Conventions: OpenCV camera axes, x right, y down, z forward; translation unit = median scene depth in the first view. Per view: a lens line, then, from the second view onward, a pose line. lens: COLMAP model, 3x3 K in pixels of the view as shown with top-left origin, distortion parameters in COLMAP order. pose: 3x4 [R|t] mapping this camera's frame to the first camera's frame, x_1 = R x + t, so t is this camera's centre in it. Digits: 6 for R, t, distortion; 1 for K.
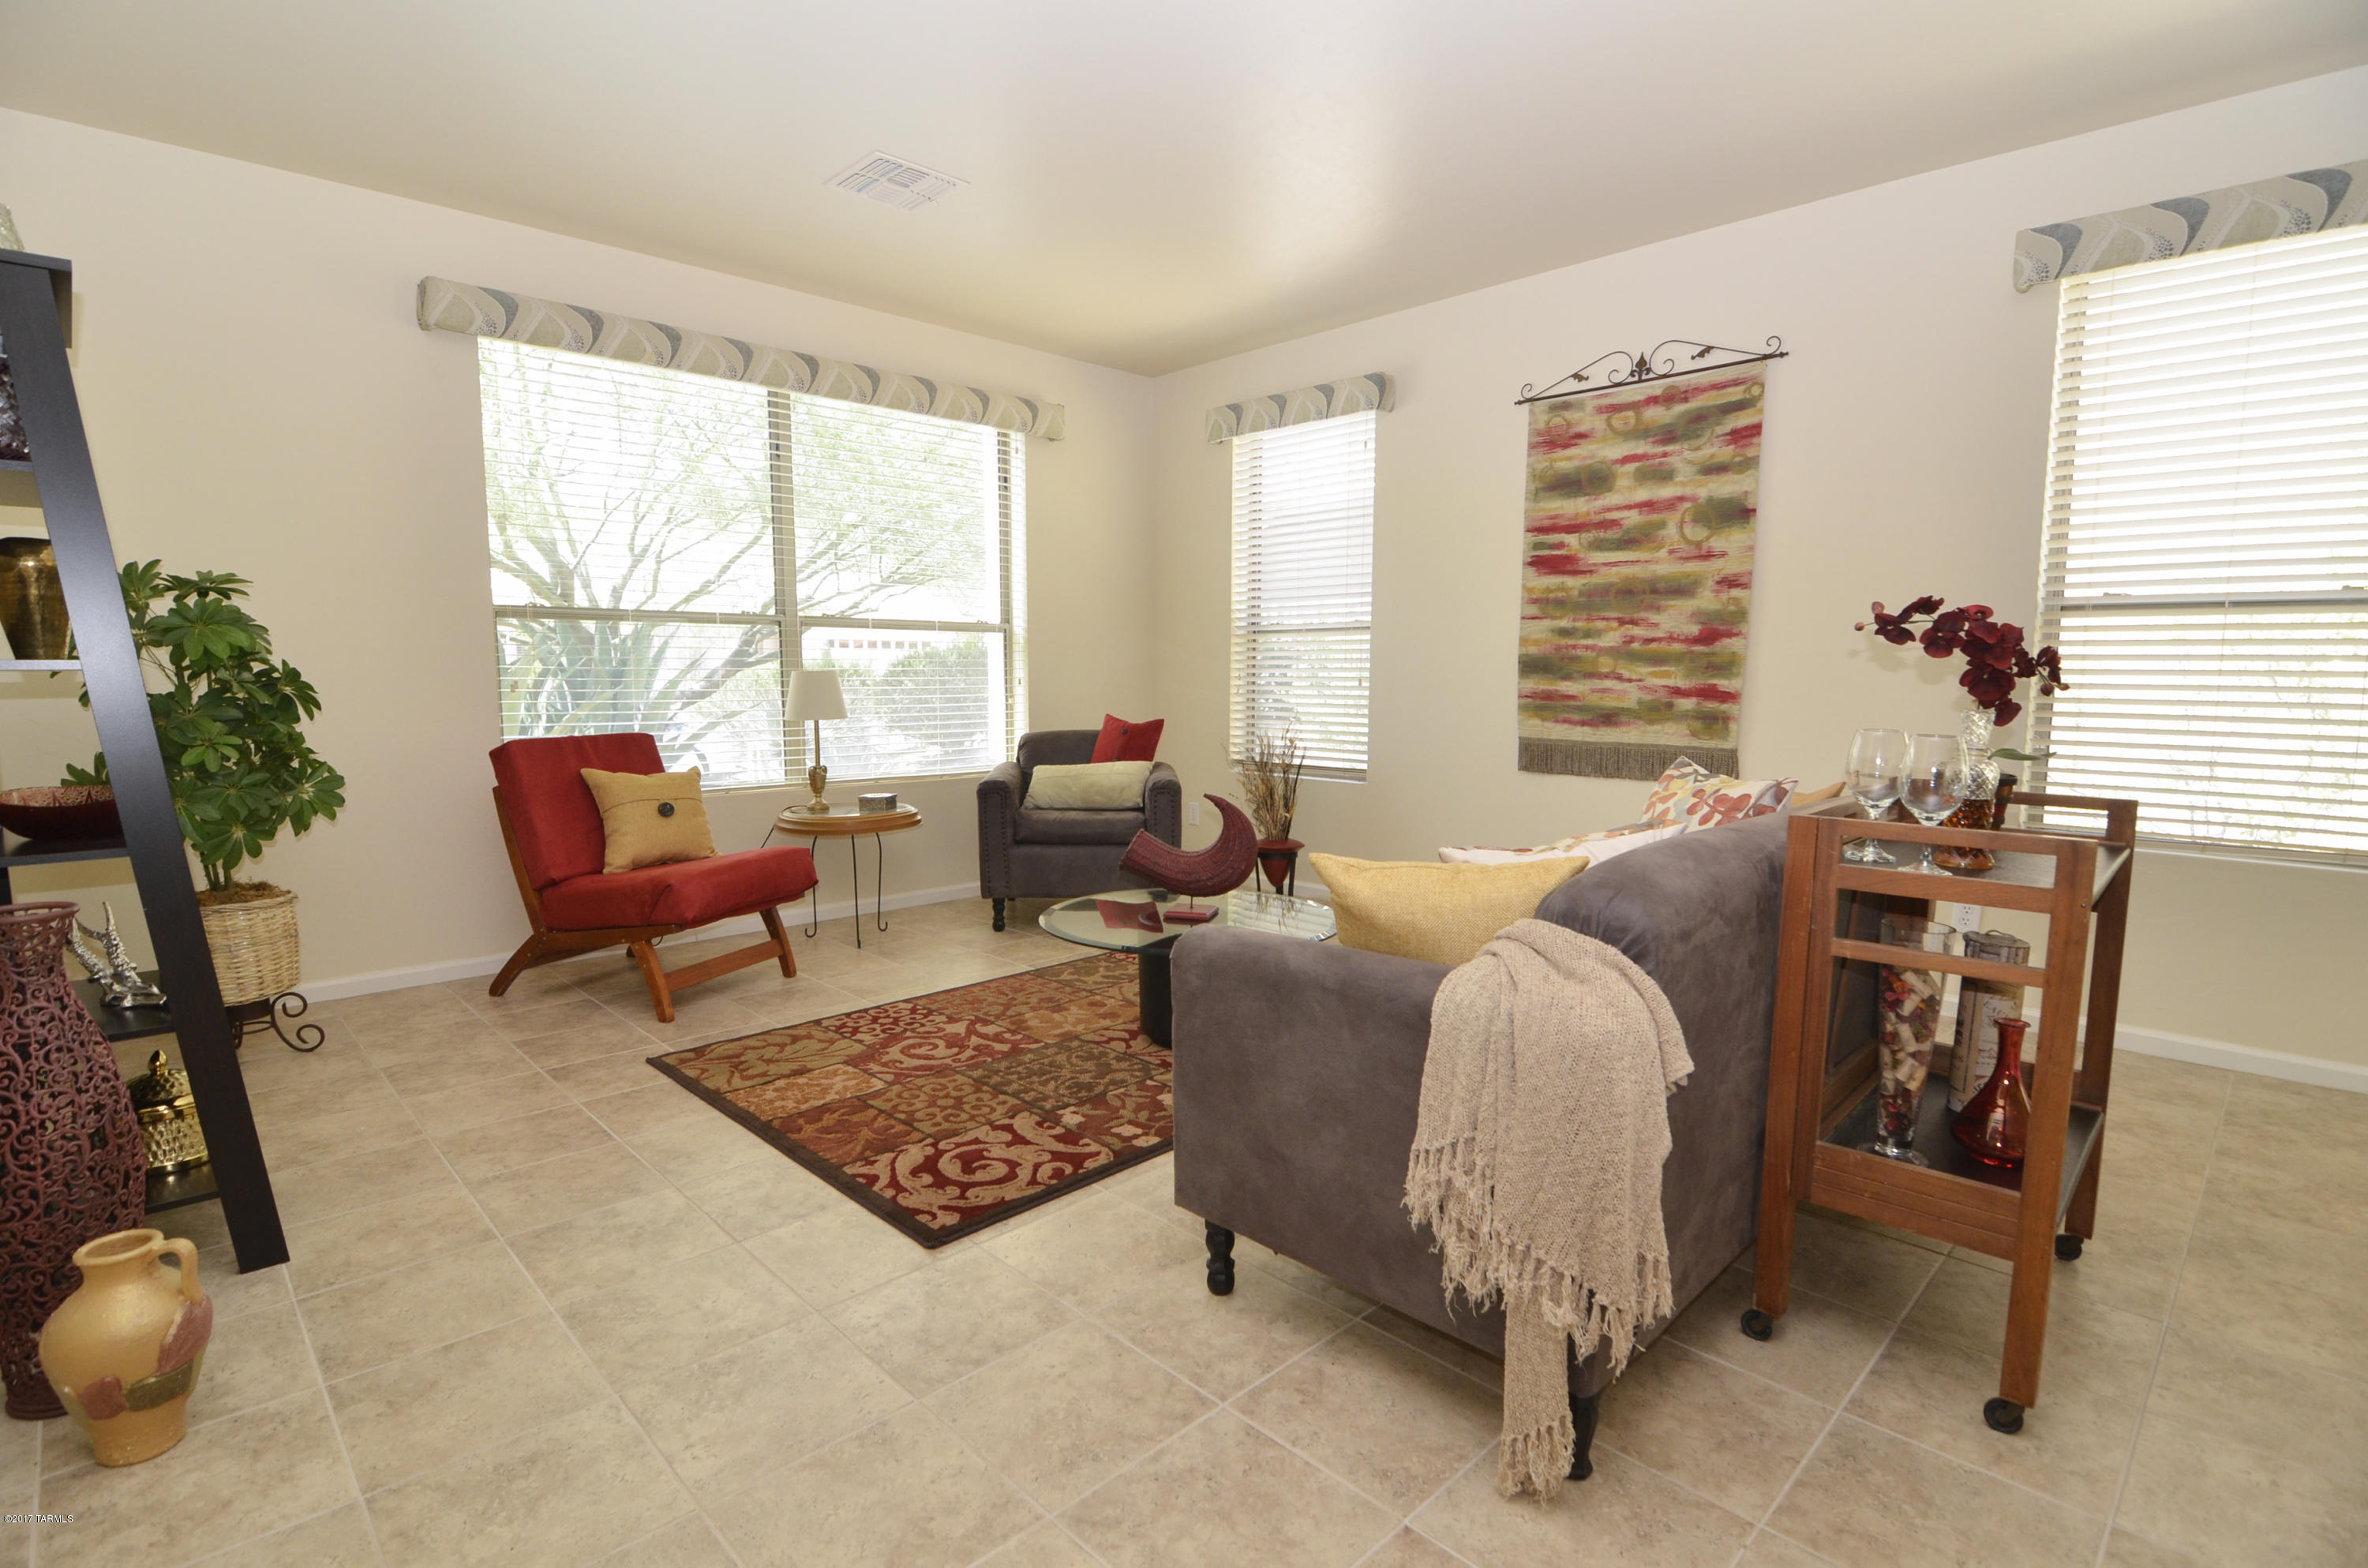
lens RADIAL K [[1132.1, 0, 1173.9], [0, 1132.1, 796.0], [0, 0, 1]] dist [-0.004971, -0.009813]
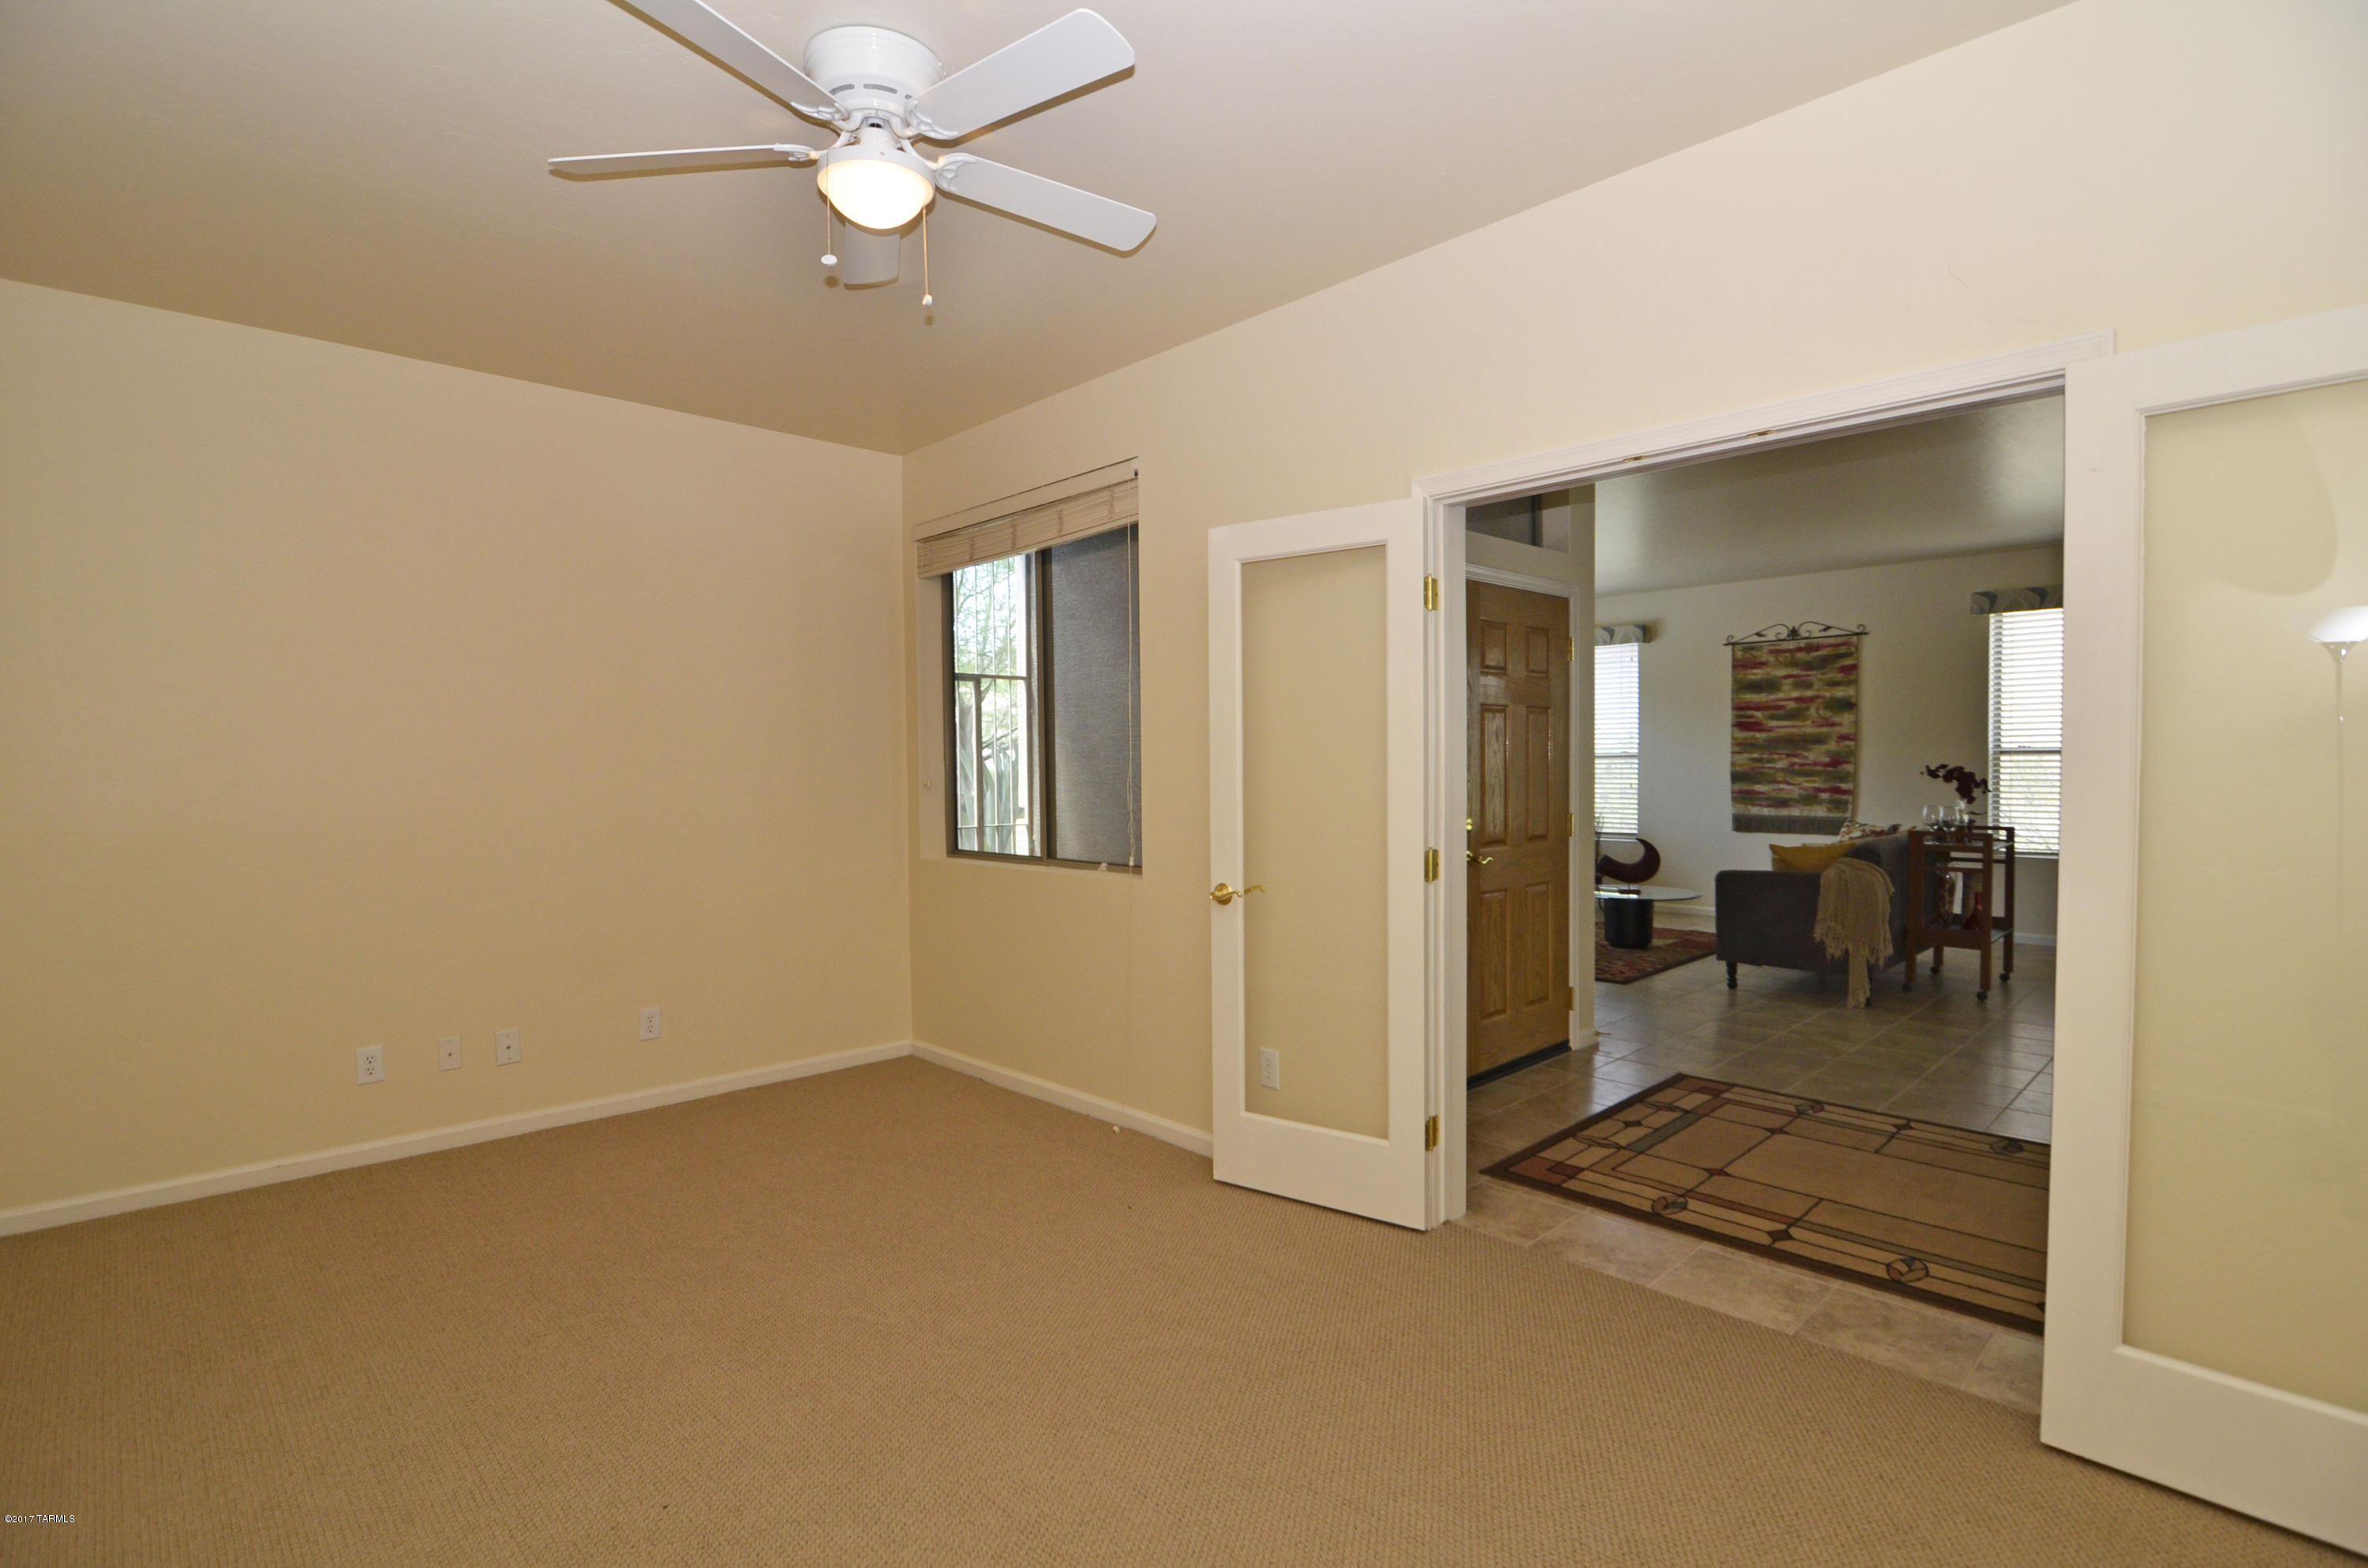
lens RADIAL K [[1132.1, 0, 1176.9], [0, 1132.1, 799.5], [0, 0, 1]] dist [-0.004971, -0.009813]
pose [[0.999886, -0.014457, -0.004435, -0.719389], [0.014073, 0.996929, -0.077037, 0.066778], [0.005535, 0.076966, 0.997018, -1.056090]]
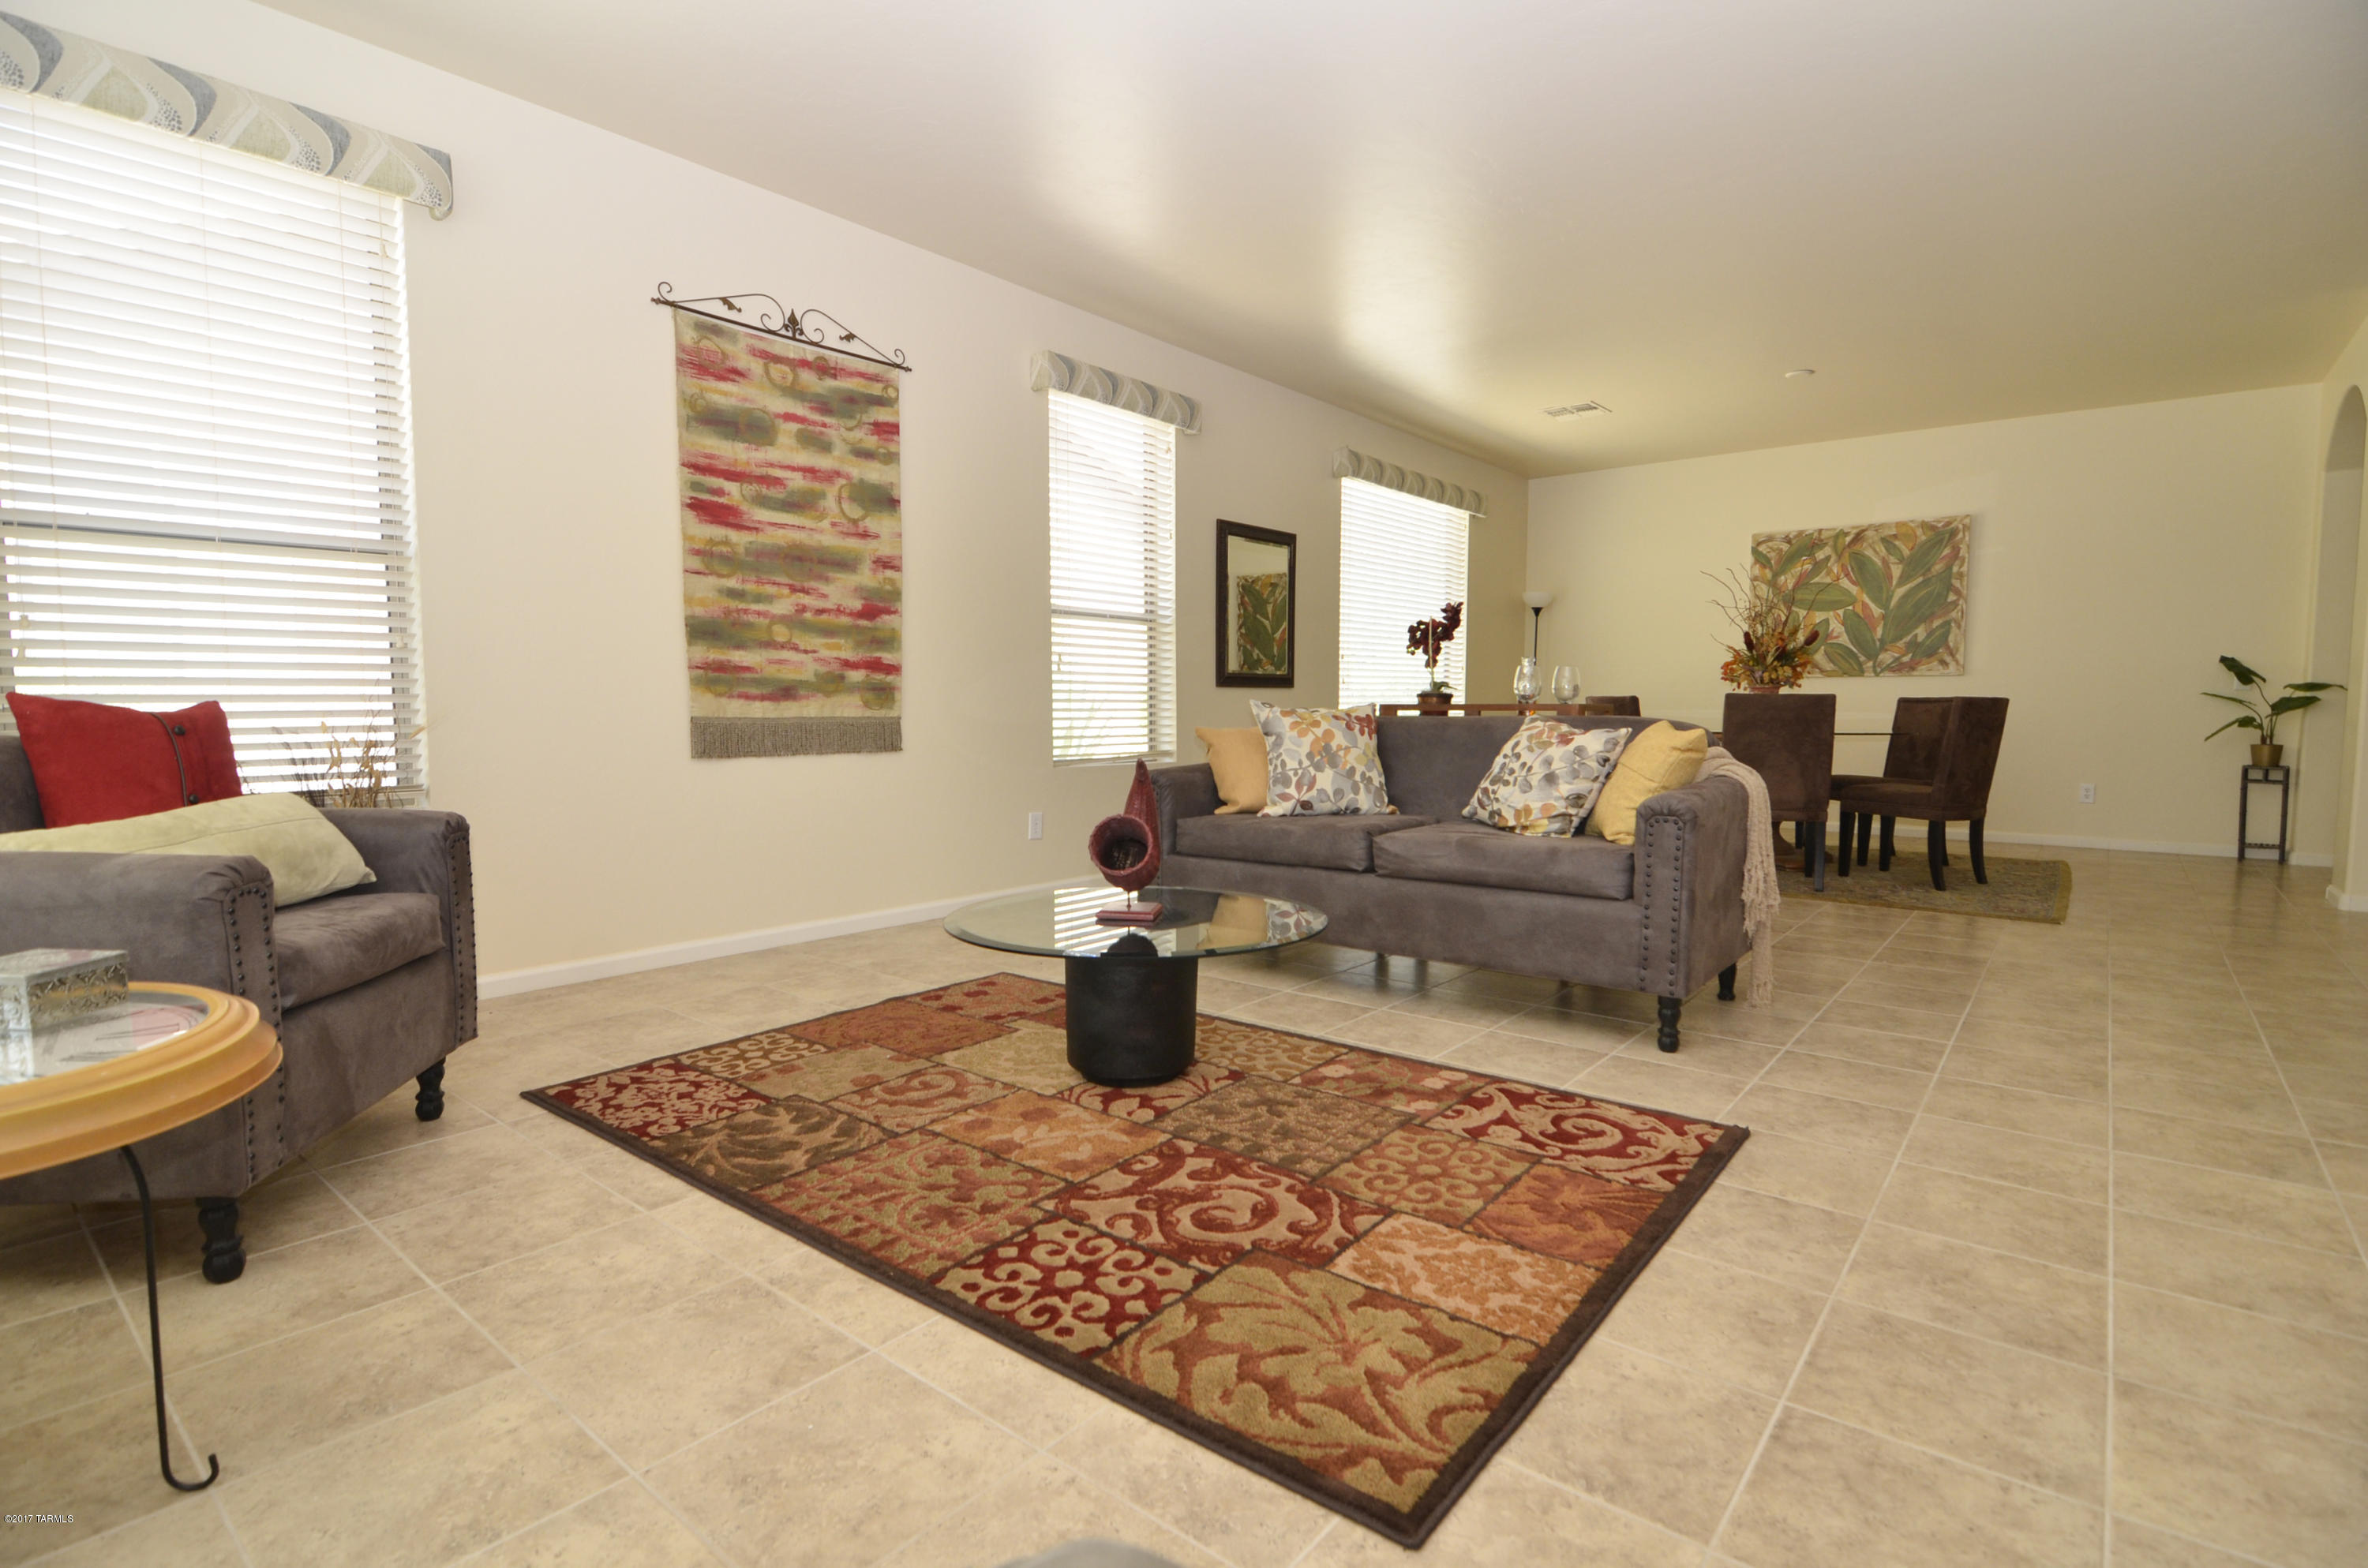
lens RADIAL K [[1132.1, 0, 1167.6], [0, 1132.1, 808.8], [0, 0, 1]] dist [-0.004971, -0.009813]
pose [[-0.110544, -0.096353, 0.989190, -0.624965], [0.108179, 0.988210, 0.108346, -0.043219], [-0.987966, 0.118987, -0.098818, 0.849248]]
